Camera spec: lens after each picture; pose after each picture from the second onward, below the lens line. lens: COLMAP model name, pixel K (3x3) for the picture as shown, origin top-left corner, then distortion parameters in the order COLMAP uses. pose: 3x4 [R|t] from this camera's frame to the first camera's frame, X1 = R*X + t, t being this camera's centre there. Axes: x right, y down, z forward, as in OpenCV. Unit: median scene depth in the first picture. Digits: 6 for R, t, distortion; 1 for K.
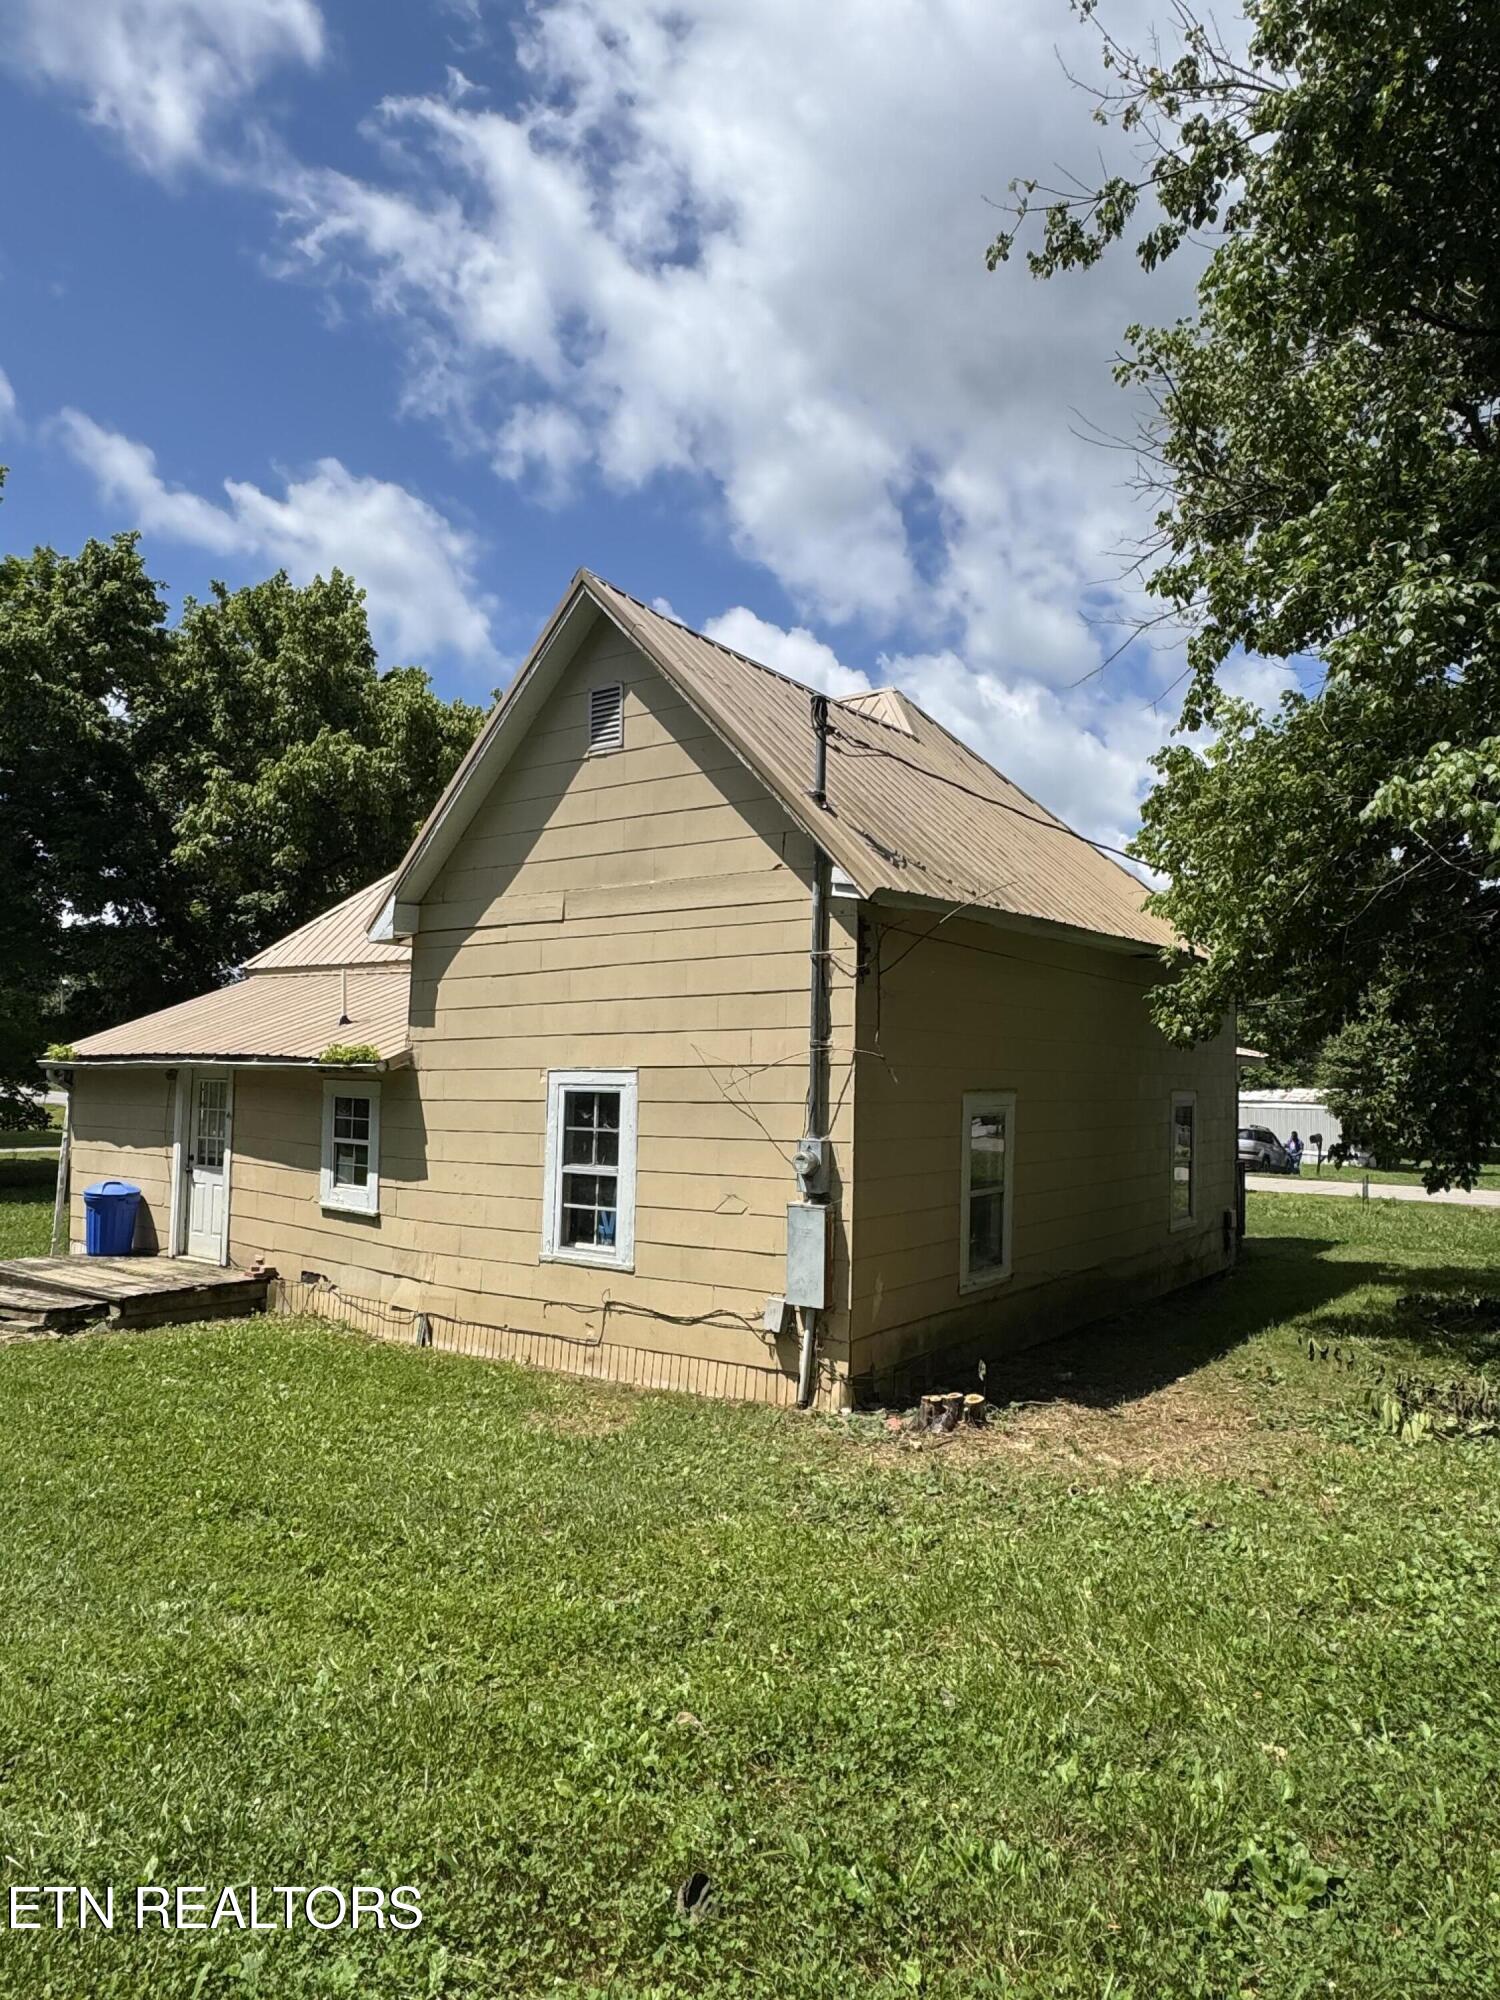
lens RADIAL K [[1263.8, 0, 750.0], [0, 1263.8, 1000.0], [0, 0, 1]] dist [0.003795, 0.000450]
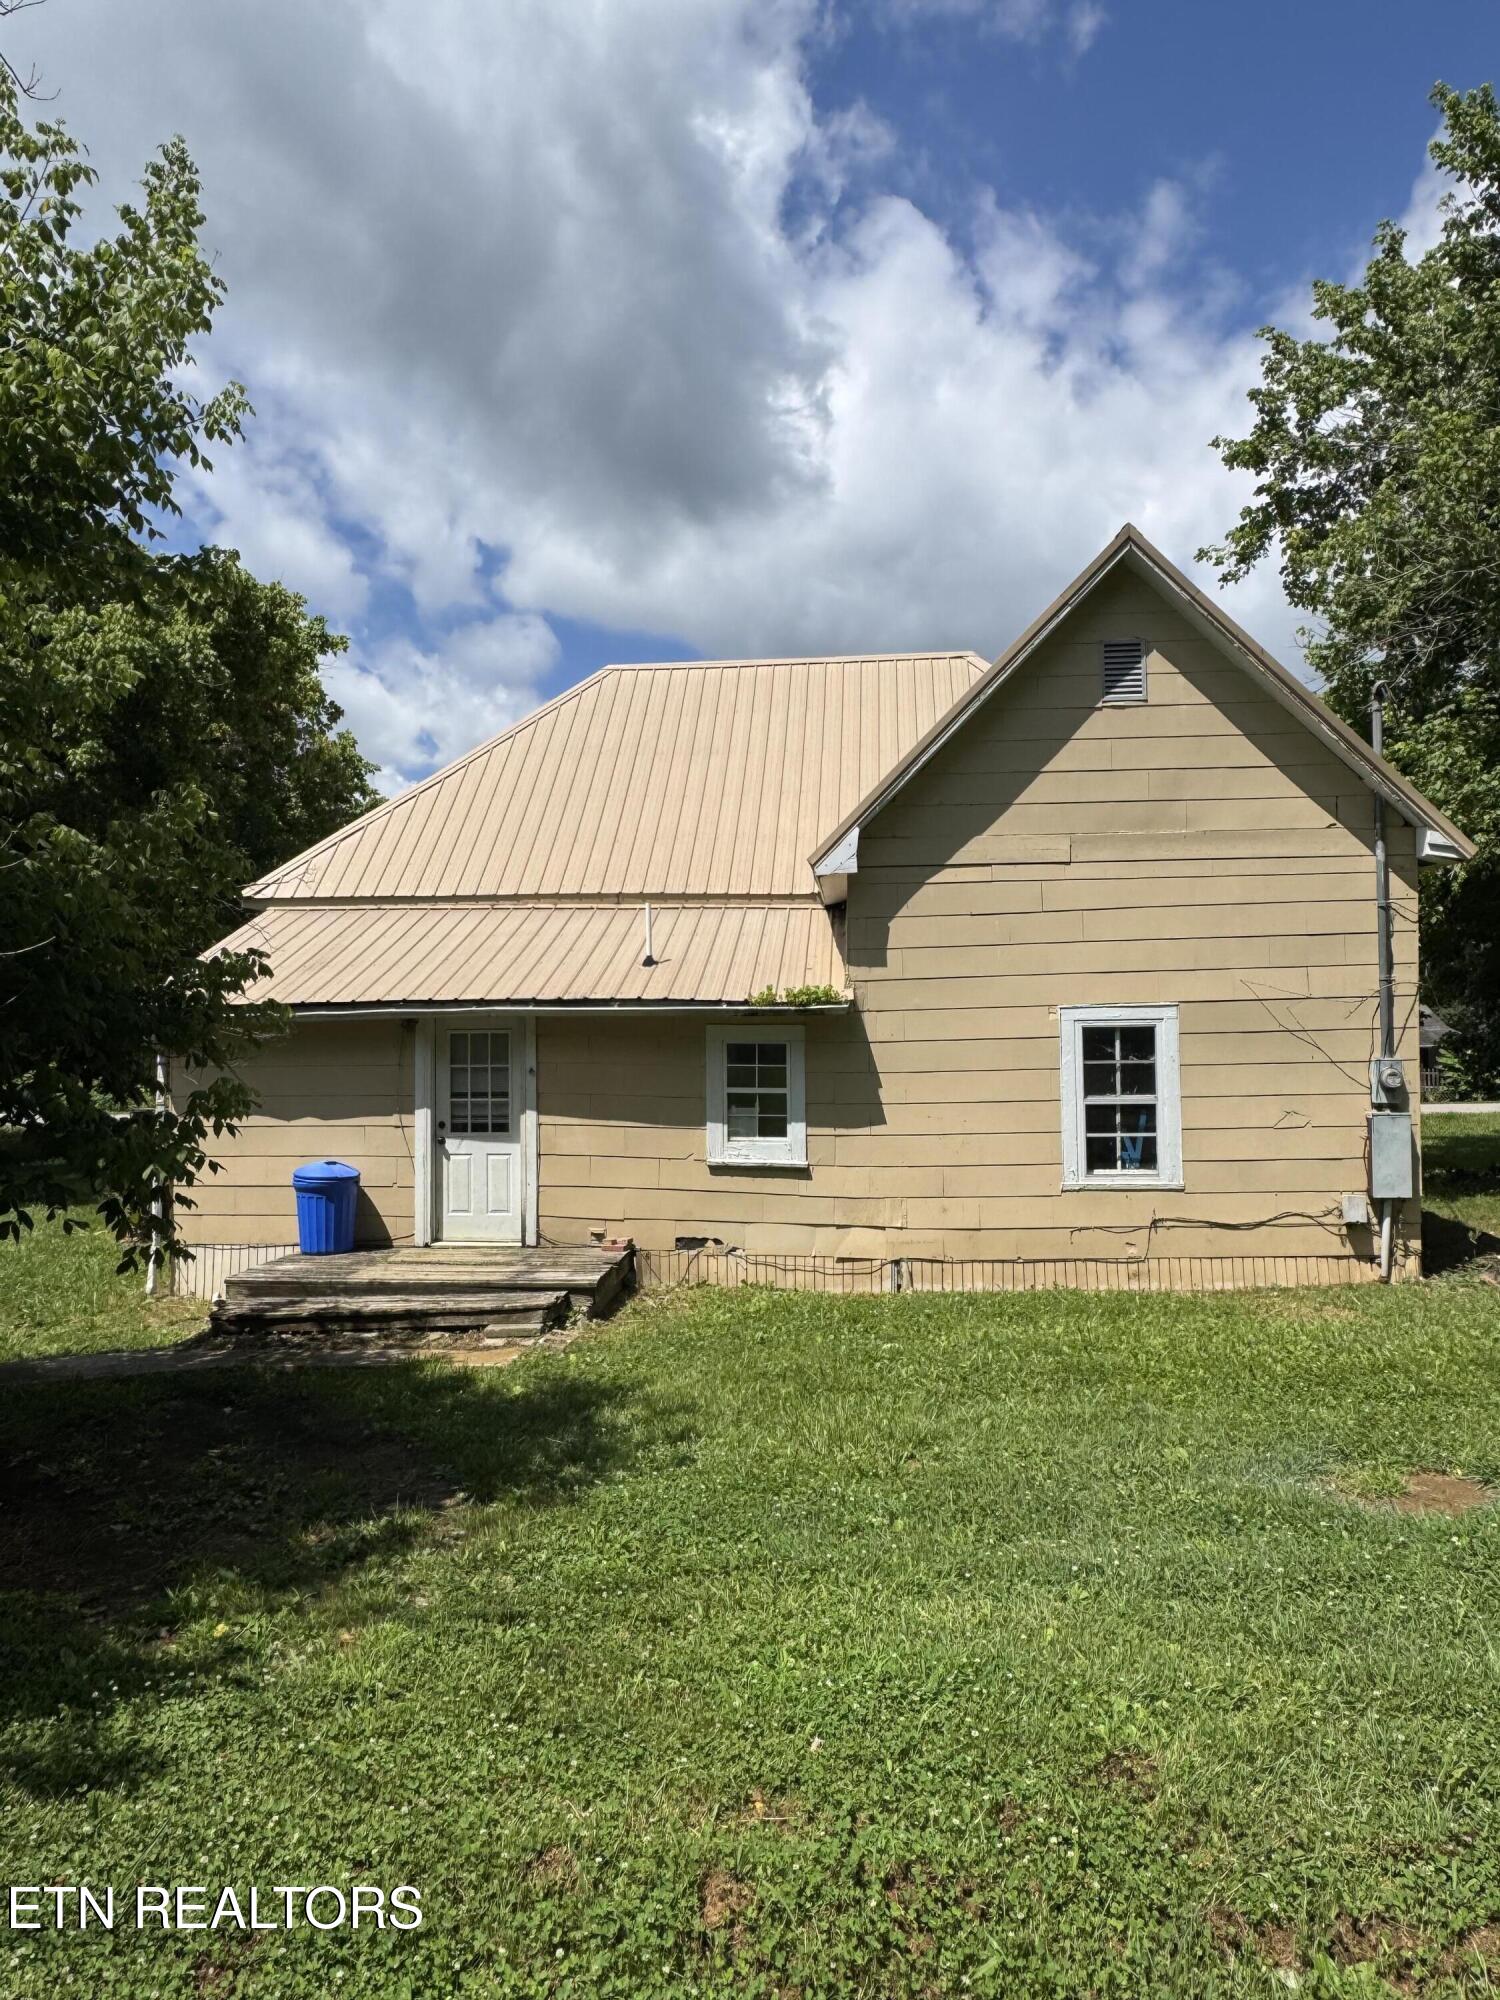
lens RADIAL K [[1288.6, 0, 750.0], [0, 1288.6, 1000.0], [0, 0, 1]] dist [0.001157, 0.000151]
pose [[0.860124, -0.012265, 0.509937, -0.928386], [-0.007632, 0.999290, 0.036907, 0.012779], [-0.510027, -0.035636, 0.859420, 0.227009]]
